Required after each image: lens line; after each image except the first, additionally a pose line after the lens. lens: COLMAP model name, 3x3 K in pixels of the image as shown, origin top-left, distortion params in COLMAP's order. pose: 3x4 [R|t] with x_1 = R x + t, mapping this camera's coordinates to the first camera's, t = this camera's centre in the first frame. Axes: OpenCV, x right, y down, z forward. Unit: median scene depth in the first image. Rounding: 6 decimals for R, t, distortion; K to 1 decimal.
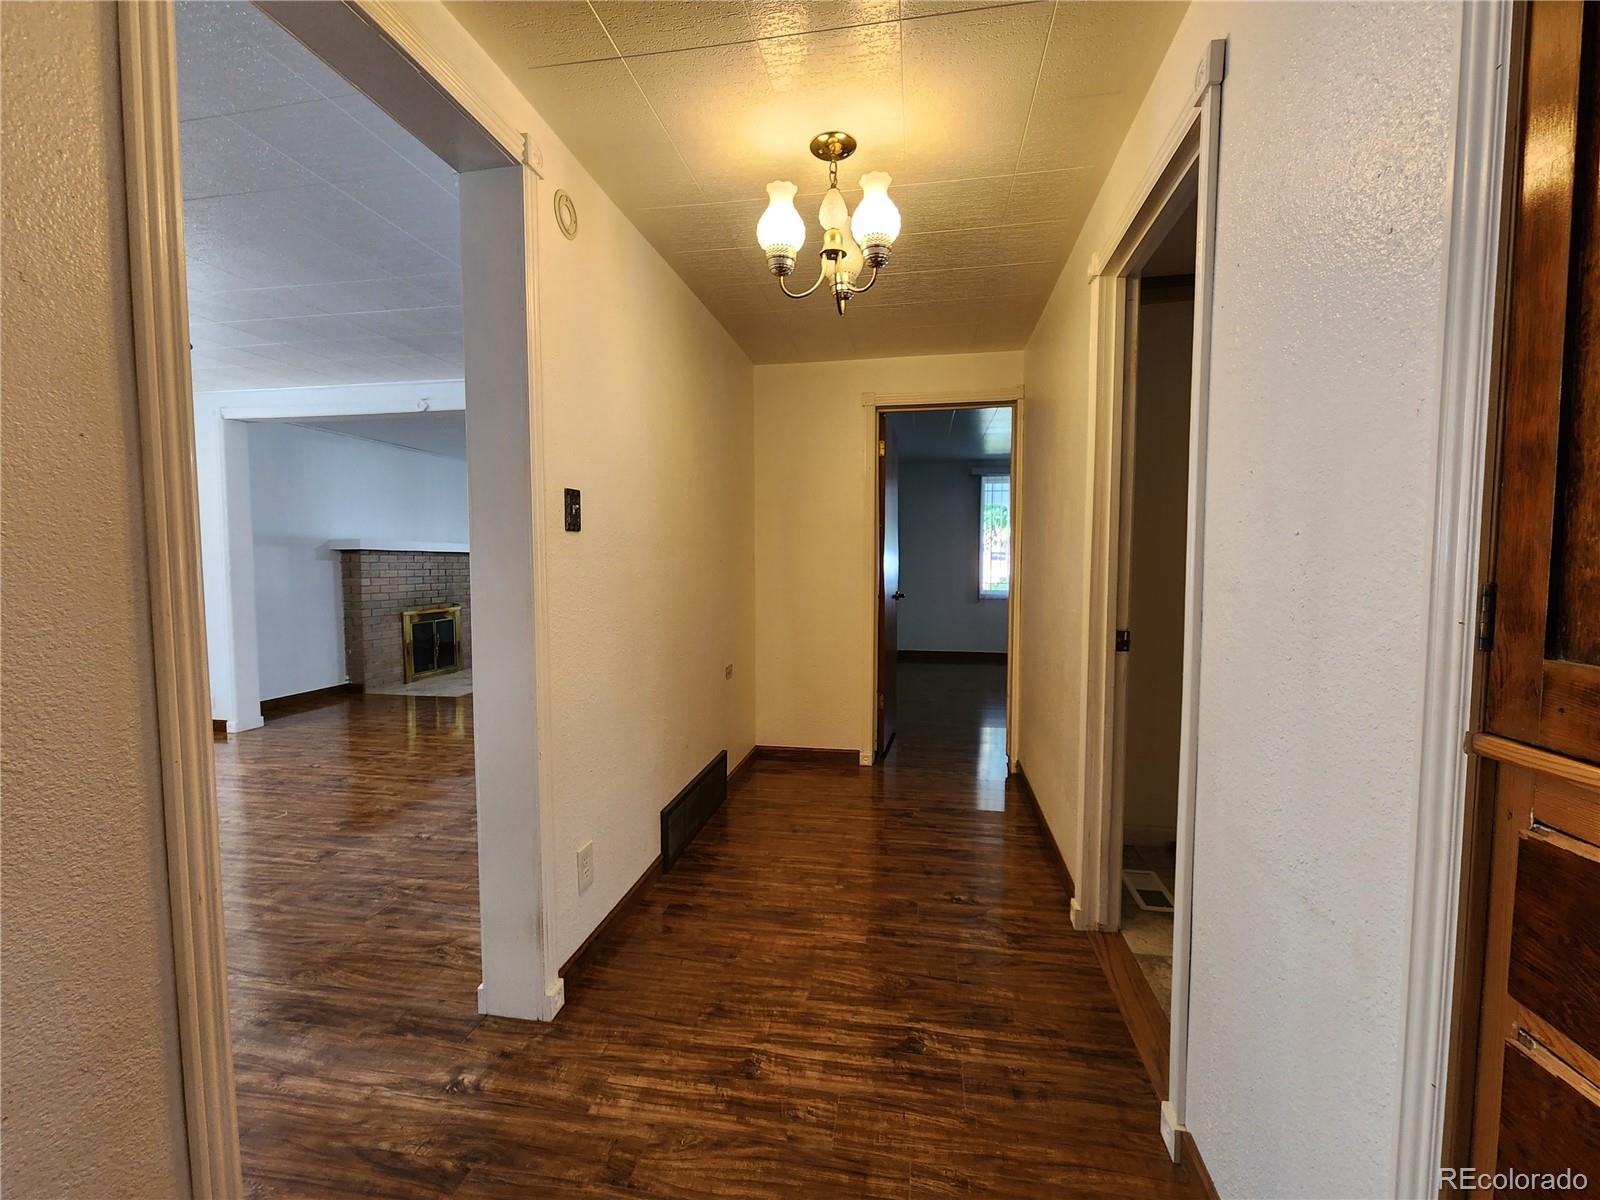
lens RADIAL K [[660.3, 0, 805.2], [0, 660.3, 601.4], [0, 0, 1]] dist [0.000808, -0.000008]
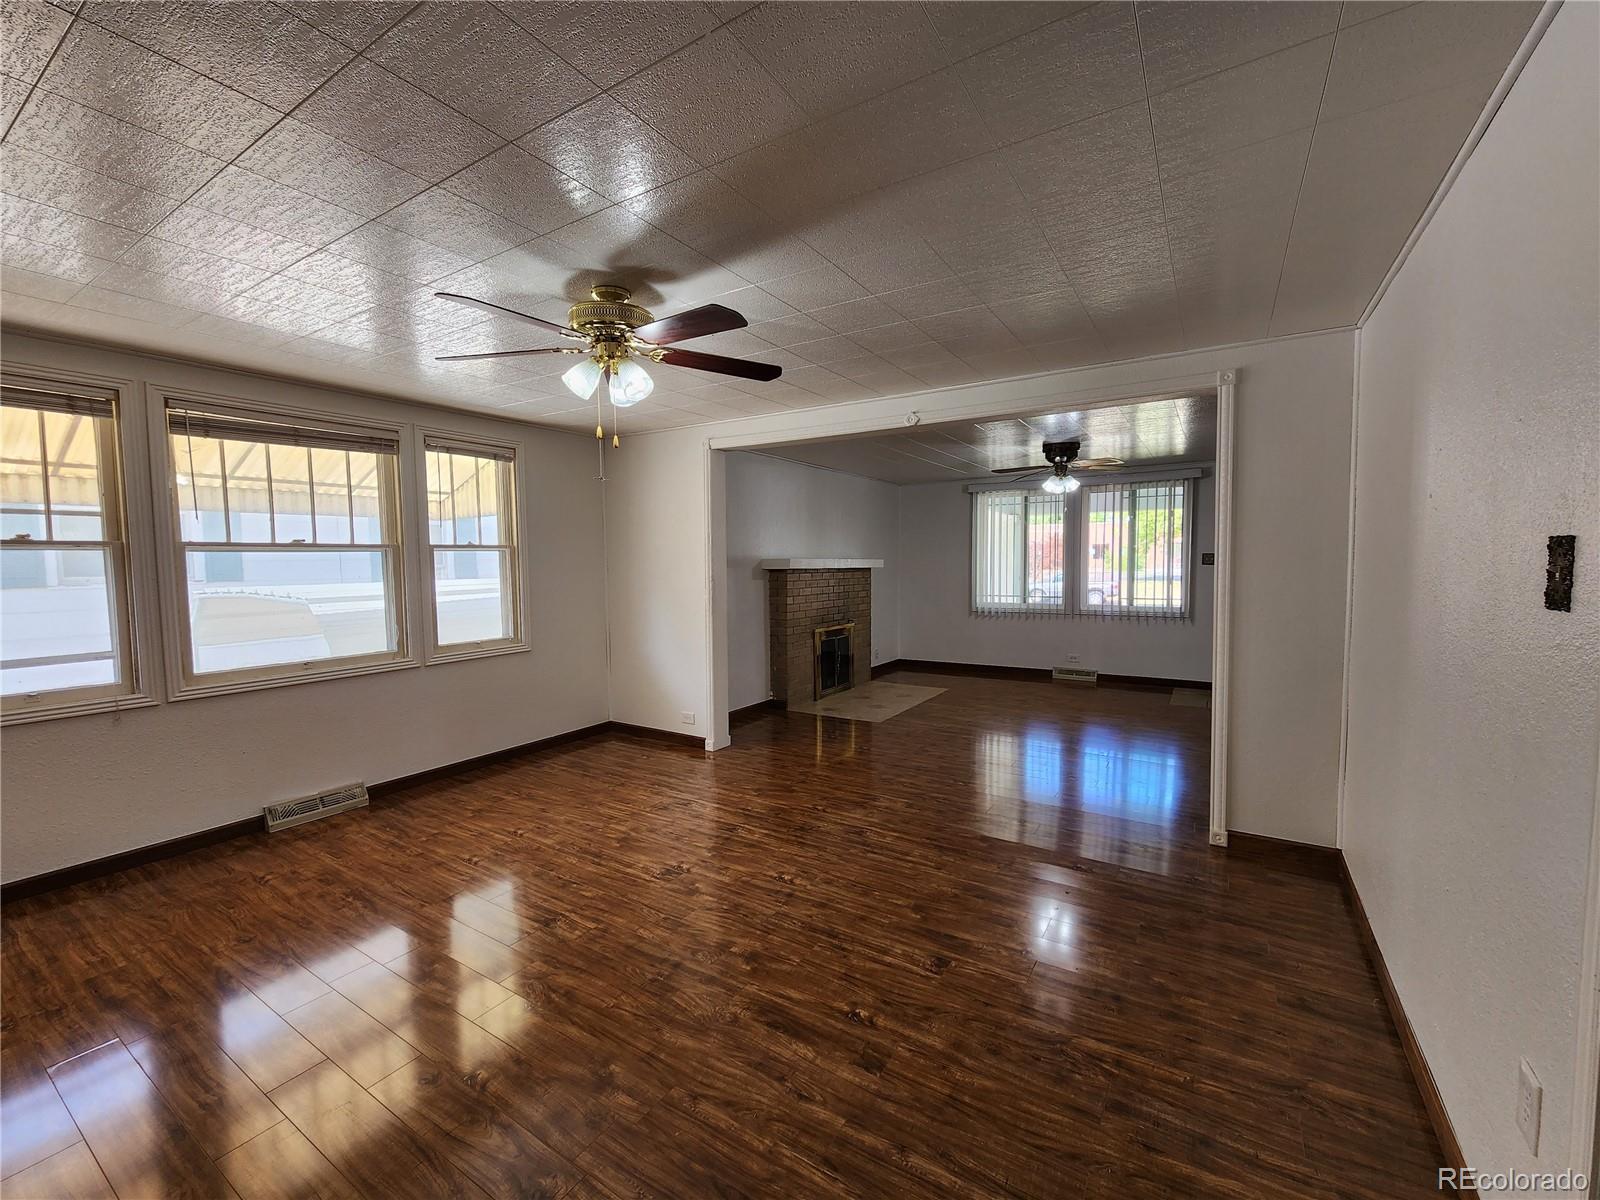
lens RADIAL K [[658.4, 0, 810.1], [0, 658.4, 599.7], [0, 0, 1]] dist [-0.003525, -0.001071]
pose [[0.926509, 0.015436, -0.375956, -0.256371], [-0.015782, 0.999873, 0.002159, -0.033389], [0.375942, 0.003933, 0.926635, 0.074822]]
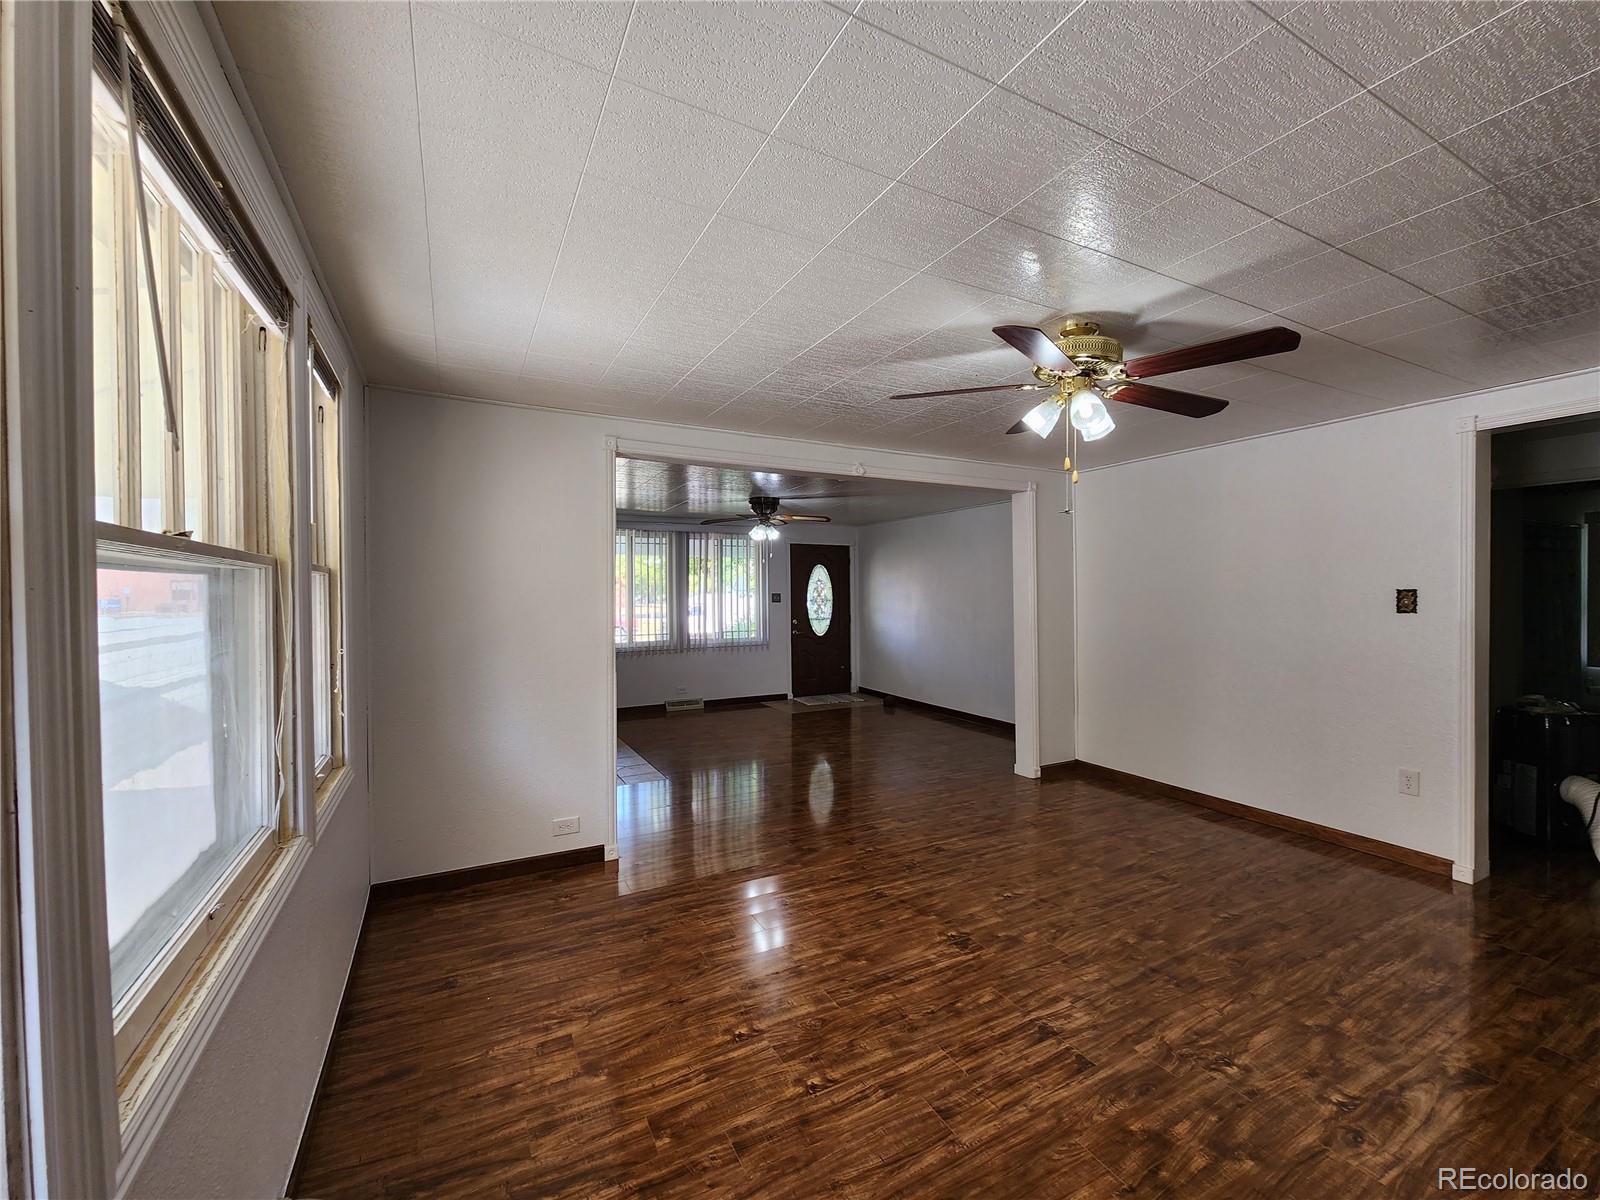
lens RADIAL K [[660.3, 0, 805.2], [0, 660.3, 601.4], [0, 0, 1]] dist [0.000808, -0.000008]
pose [[0.790503, -0.009640, 0.612382, -0.881155], [0.043260, 0.998258, -0.040127, -0.043405], [-0.610928, 0.058212, 0.789543, 0.190290]]
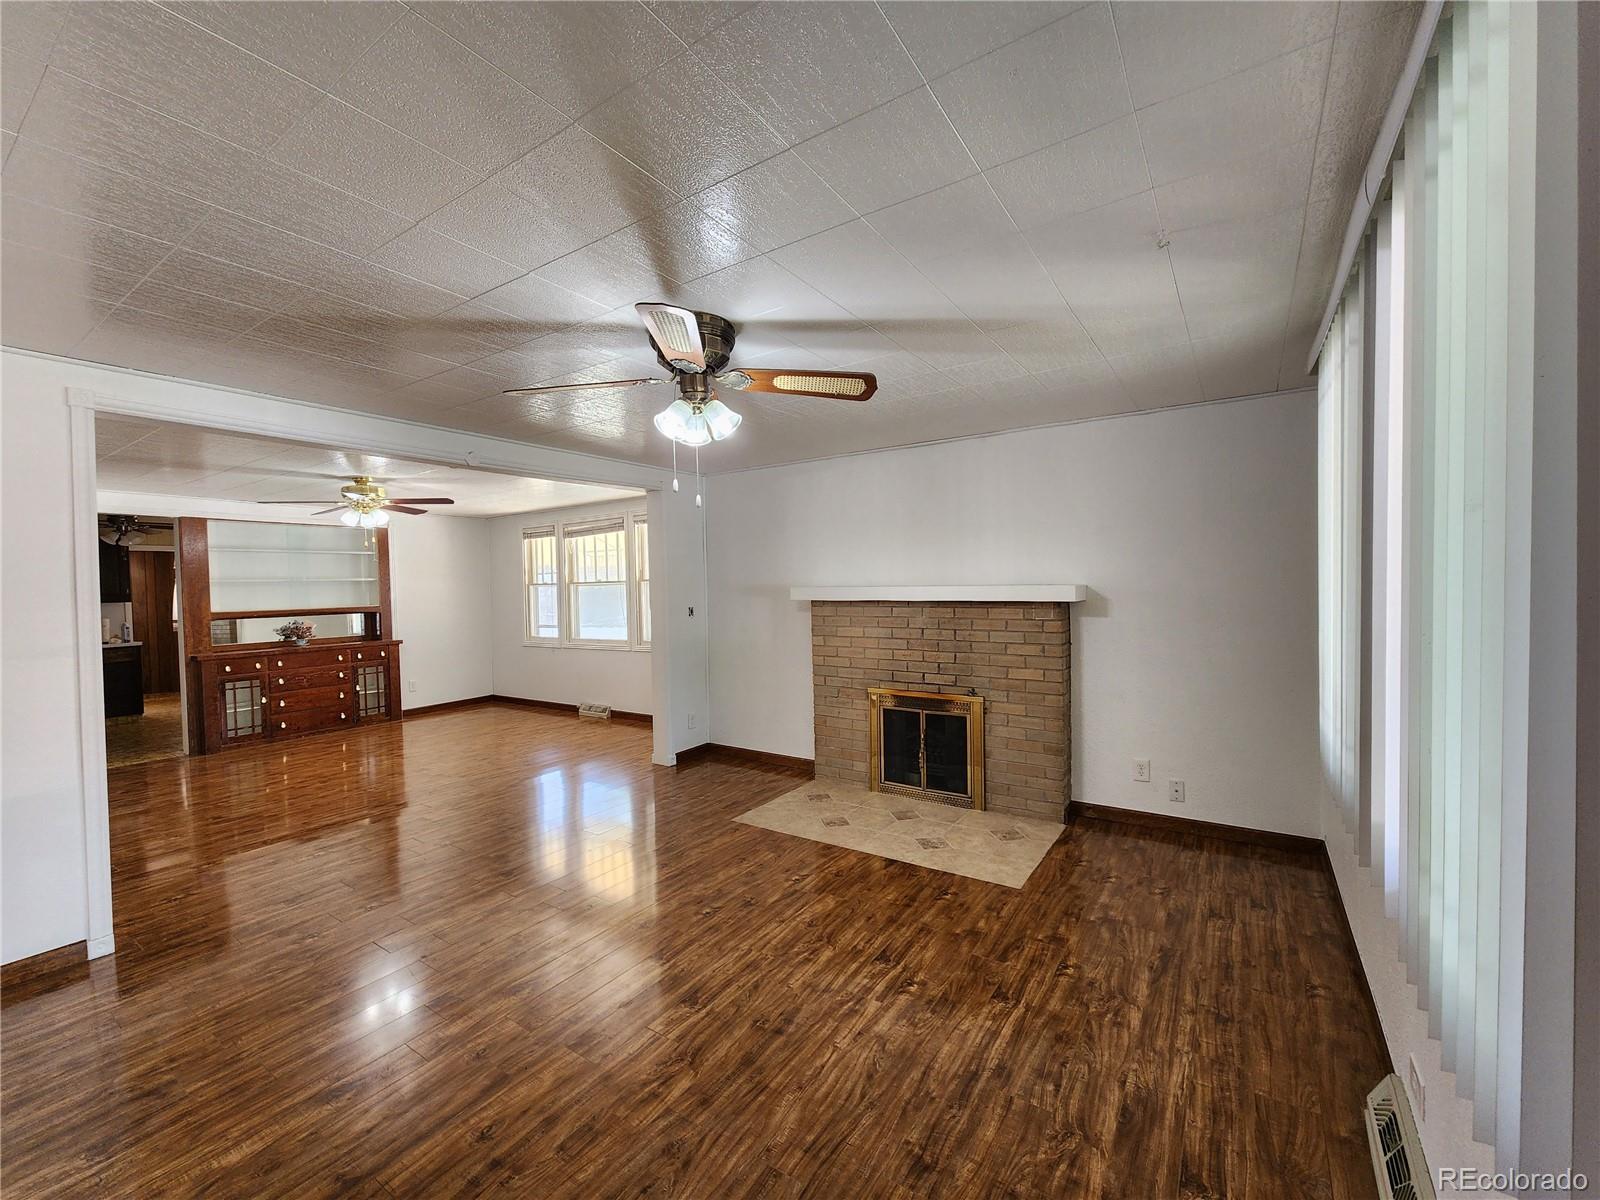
lens RADIAL K [[658.4, 0, 810.1], [0, 658.4, 599.7], [0, 0, 1]] dist [-0.003525, -0.001071]
pose [[-0.405568, 0.038181, -0.913267, 0.051631], [-0.030694, 0.997995, 0.055354, -0.121073], [0.913549, 0.050482, -0.403583, 1.302746]]
